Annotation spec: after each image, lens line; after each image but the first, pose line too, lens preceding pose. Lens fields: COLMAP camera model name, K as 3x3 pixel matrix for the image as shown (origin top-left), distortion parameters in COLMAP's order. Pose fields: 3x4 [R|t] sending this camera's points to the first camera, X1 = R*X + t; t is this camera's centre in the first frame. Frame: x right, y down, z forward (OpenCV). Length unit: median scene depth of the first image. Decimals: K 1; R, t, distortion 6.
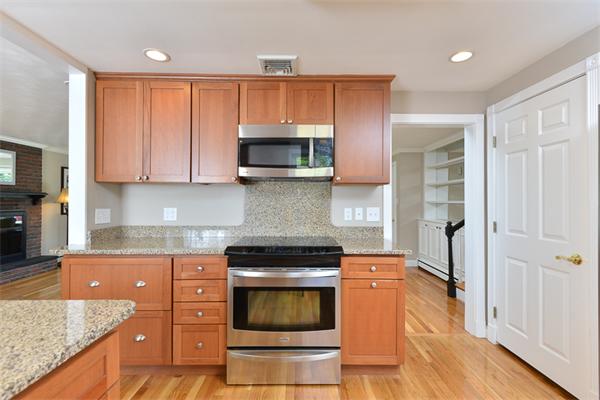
lens RADIAL K [[278.7, 0, 299.0], [0, 278.7, 195.8], [0, 0, 1]] dist [-0.007187, -0.001014]
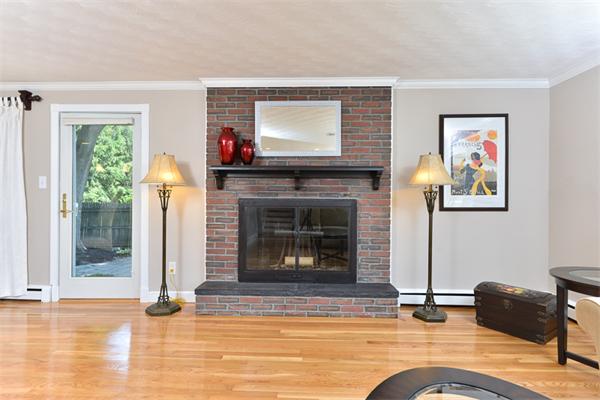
lens RADIAL K [[332.1, 0, 300.0], [0, 332.1, 200.0], [0, 0, 1]] dist [0.002672, 0.000000]
pose [[-0.036812, -0.000204, -0.999322, -0.609069], [0.014962, 0.999888, -0.000755, 0.113060], [0.999210, -0.014980, -0.036805, 1.891760]]
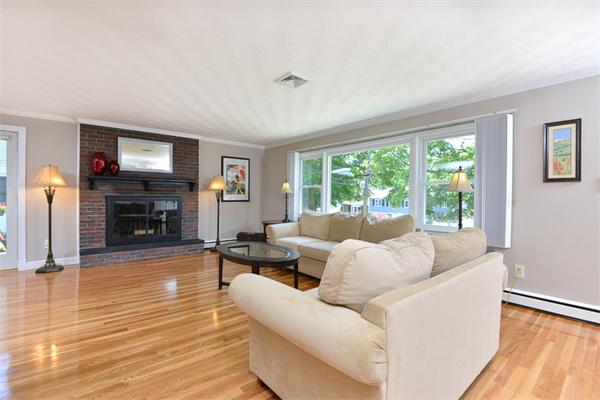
lens RADIAL K [[278.7, 0, 299.0], [0, 278.7, 195.8], [0, 0, 1]] dist [-0.007187, -0.001014]
pose [[0.634775, 0.000803, -0.772696, 0.357375], [0.008177, 0.999936, 0.007757, 0.097828], [0.772654, -0.011242, 0.634728, 1.368329]]
